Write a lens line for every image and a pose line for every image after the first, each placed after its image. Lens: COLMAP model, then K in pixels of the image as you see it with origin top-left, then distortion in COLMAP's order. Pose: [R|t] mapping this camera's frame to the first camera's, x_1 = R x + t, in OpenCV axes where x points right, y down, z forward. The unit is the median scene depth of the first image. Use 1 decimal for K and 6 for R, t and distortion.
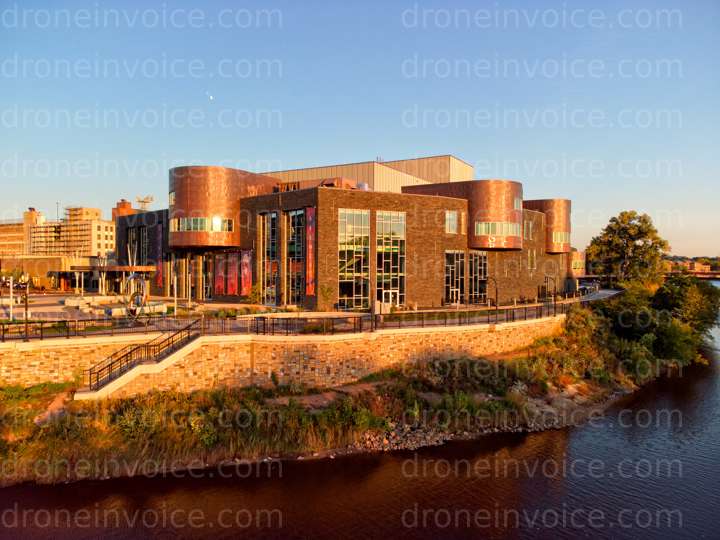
lens RADIAL K [[534.3, 0, 368.3], [0, 534.3, 292.9], [0, 0, 1]] dist [0.018505, -0.001684]
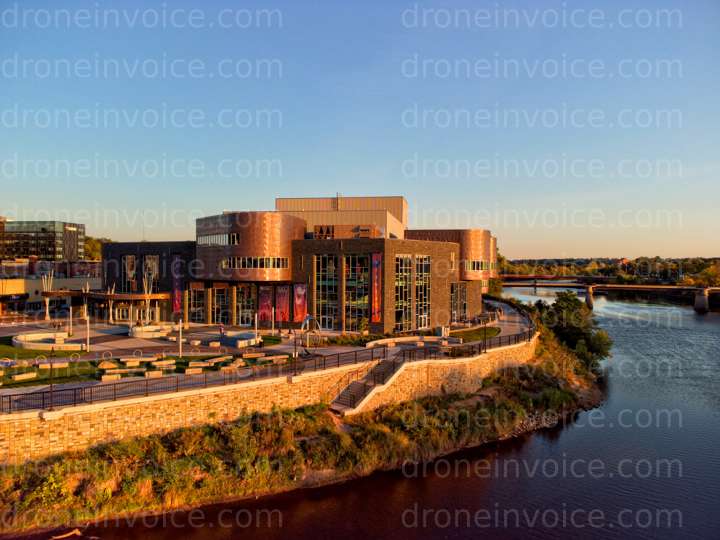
lens RADIAL K [[534.3, 0, 360.8], [0, 534.3, 269.7], [0, 0, 1]] dist [0.018505, -0.001684]
pose [[0.942398, -0.002611, 0.334484, -0.537754], [0.017547, 0.998979, -0.041638, -0.064539], [-0.334034, 0.045108, 0.941481, -0.177322]]
